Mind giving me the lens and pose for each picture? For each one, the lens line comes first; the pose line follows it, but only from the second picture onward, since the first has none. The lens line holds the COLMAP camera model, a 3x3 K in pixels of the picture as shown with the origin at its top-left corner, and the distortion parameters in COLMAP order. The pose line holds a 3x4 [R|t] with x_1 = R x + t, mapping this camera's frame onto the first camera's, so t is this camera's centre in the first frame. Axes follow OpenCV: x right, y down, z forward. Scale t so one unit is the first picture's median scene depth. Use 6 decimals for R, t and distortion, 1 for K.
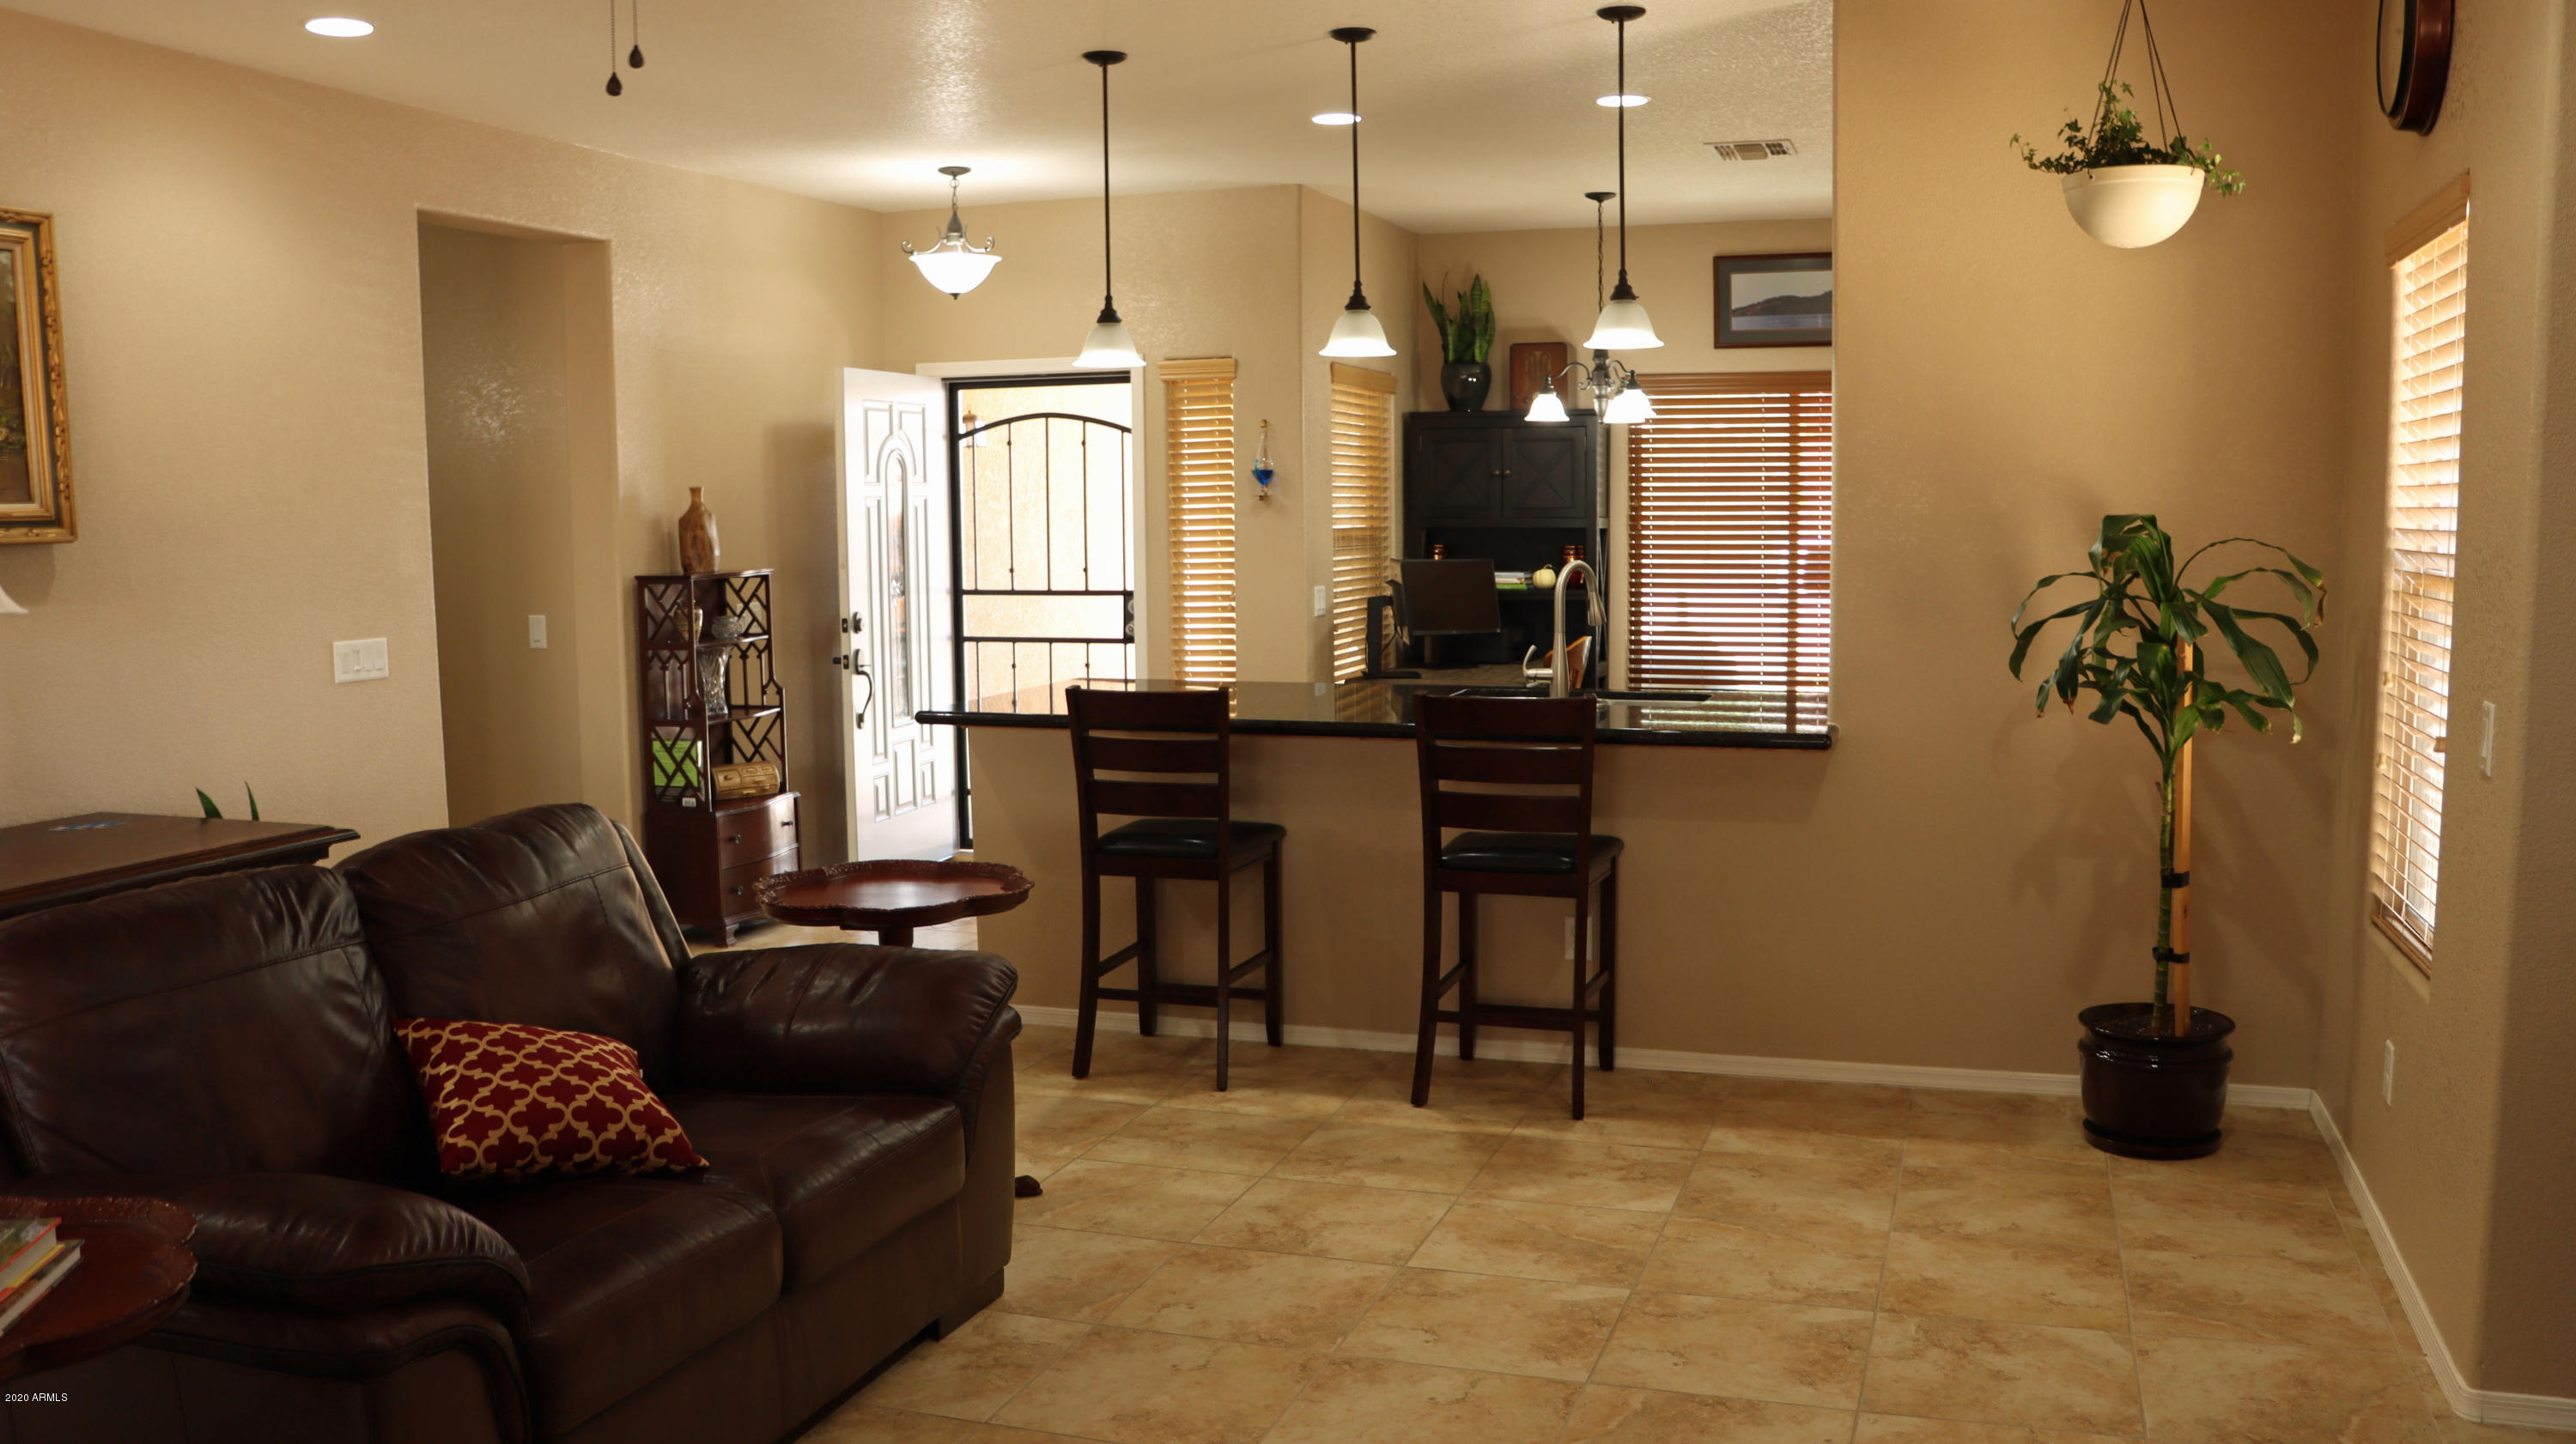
lens RADIAL K [[2121.0, 0, 1285.1], [0, 2121.0, 726.3], [0, 0, 1]] dist [-0.177190, 0.147941]
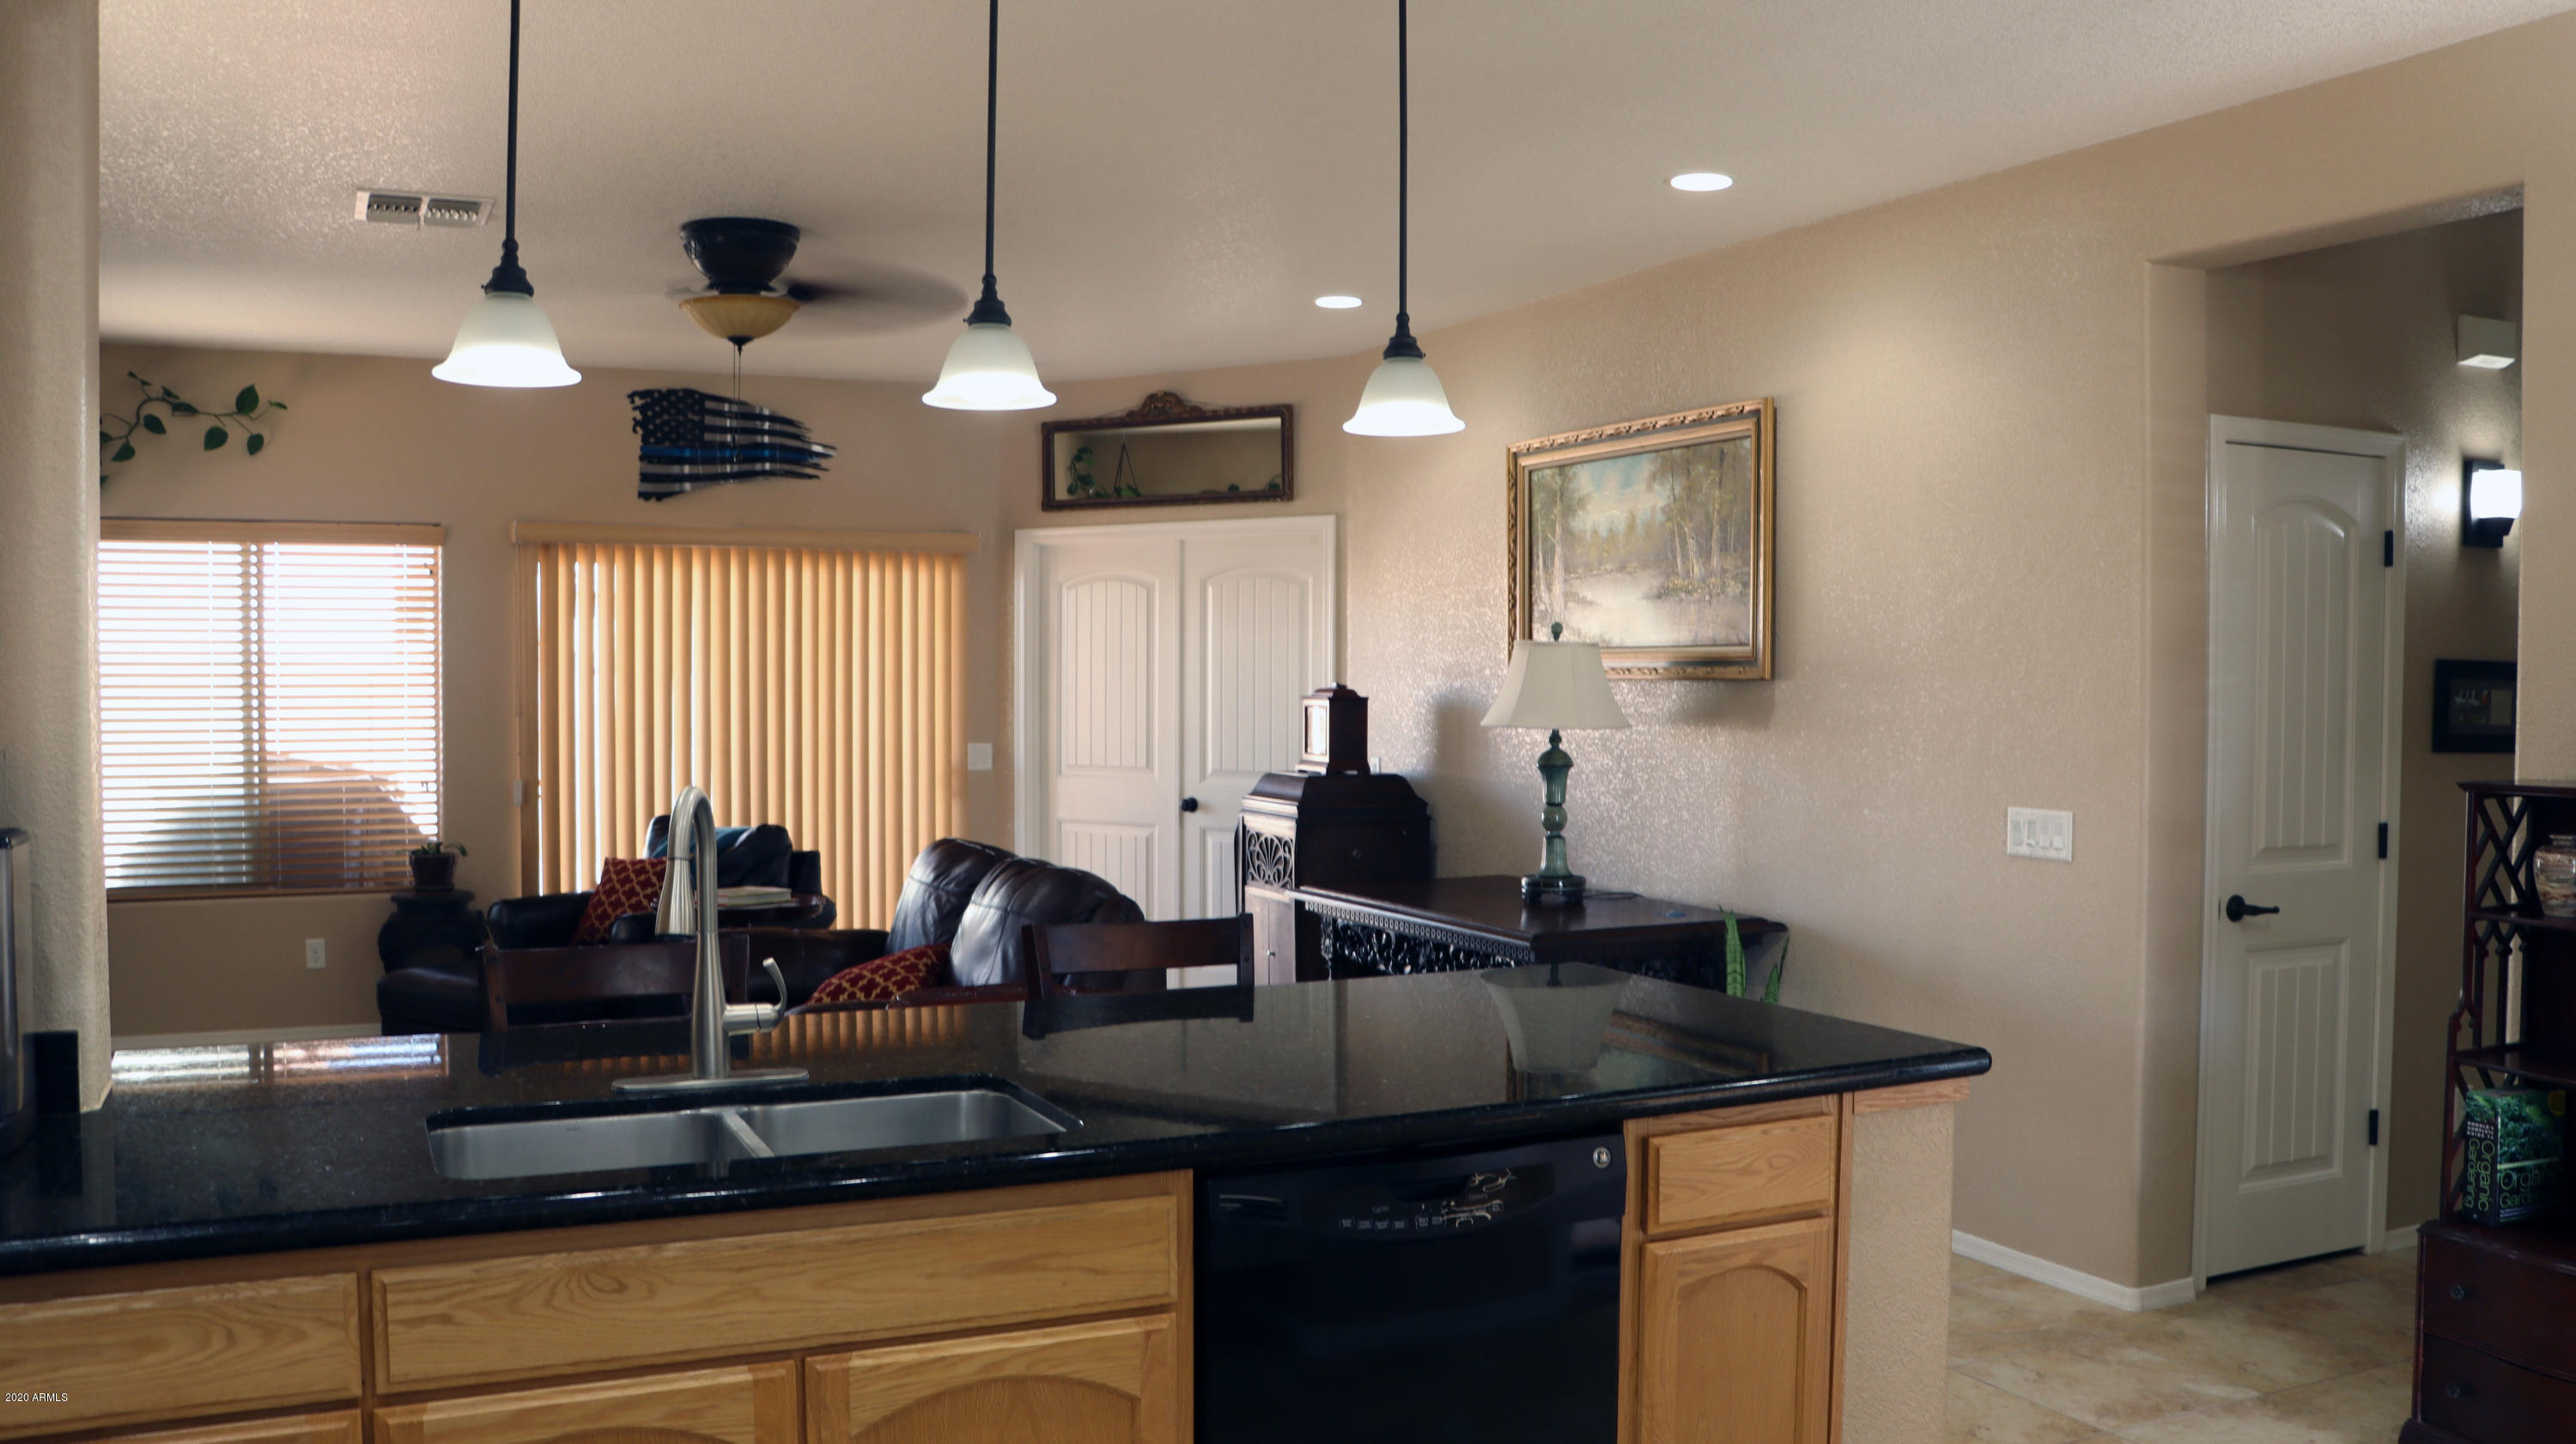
lens RADIAL K [[2121.0, 0, 1283.4], [0, 2121.0, 748.6], [0, 0, 1]] dist [-0.177190, 0.147941]
pose [[-0.721969, 0.030239, -0.691264, 0.390217], [-0.071653, 0.990406, 0.118160, -0.158857], [0.688205, 0.134838, -0.712876, 1.526802]]
